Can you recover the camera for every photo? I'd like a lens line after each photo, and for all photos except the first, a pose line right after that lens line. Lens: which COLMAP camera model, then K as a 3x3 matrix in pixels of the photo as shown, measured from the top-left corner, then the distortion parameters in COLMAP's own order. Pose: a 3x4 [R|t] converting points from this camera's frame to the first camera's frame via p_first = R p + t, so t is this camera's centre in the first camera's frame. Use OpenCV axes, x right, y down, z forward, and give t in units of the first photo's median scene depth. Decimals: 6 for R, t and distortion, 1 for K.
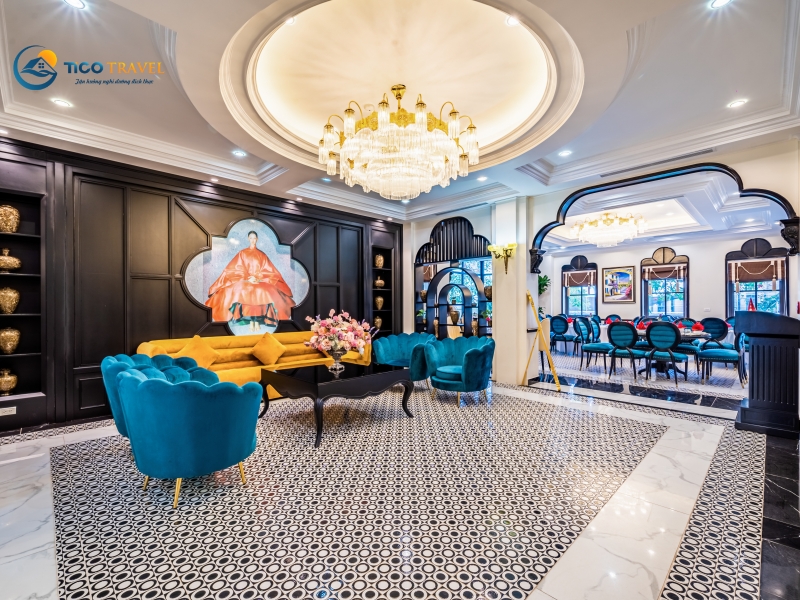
lens RADIAL K [[366.2, 0, 400.3], [0, 366.2, 305.6], [0, 0, 1]] dist [0.005056, -0.000867]
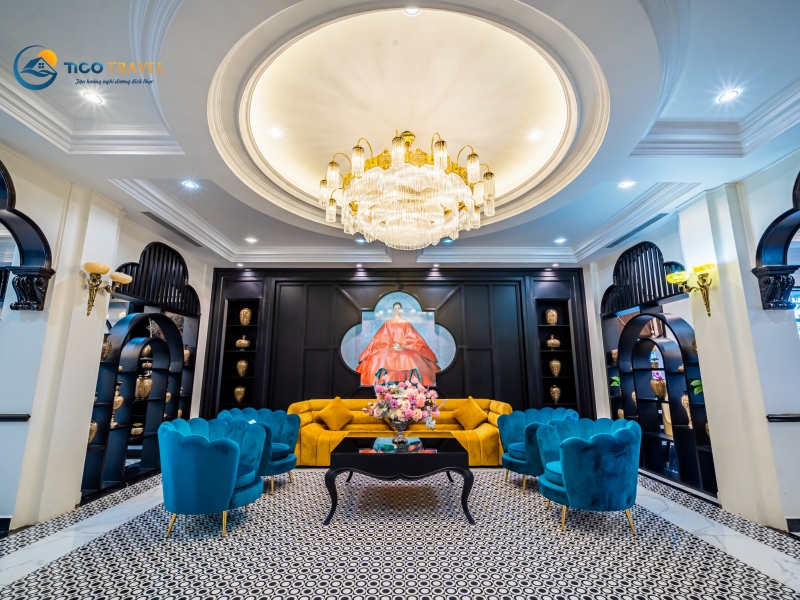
lens RADIAL K [[366.2, 0, 402.1], [0, 366.2, 303.5], [0, 0, 1]] dist [0.005056, -0.000867]
pose [[0.712121, -0.131456, -0.689639, 0.355963], [0.000007, 0.982315, -0.187237, 0.006049], [0.702056, 0.133331, 0.699528, 0.231265]]
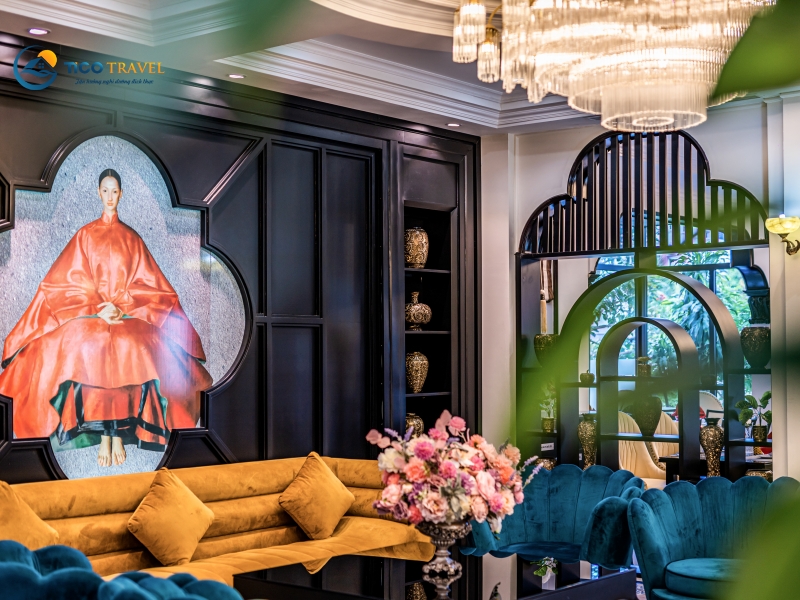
lens RADIAL K [[1278.9, 0, 396.7], [0, 1278.9, 299.5], [0, 0, 1]] dist [0.024031, 0.000000]
pose [[0.994854, 0.006936, 0.101082, -0.248136], [-0.003037, 0.999247, -0.038671, -0.036314], [-0.101274, 0.038165, 0.994126, -0.201273]]
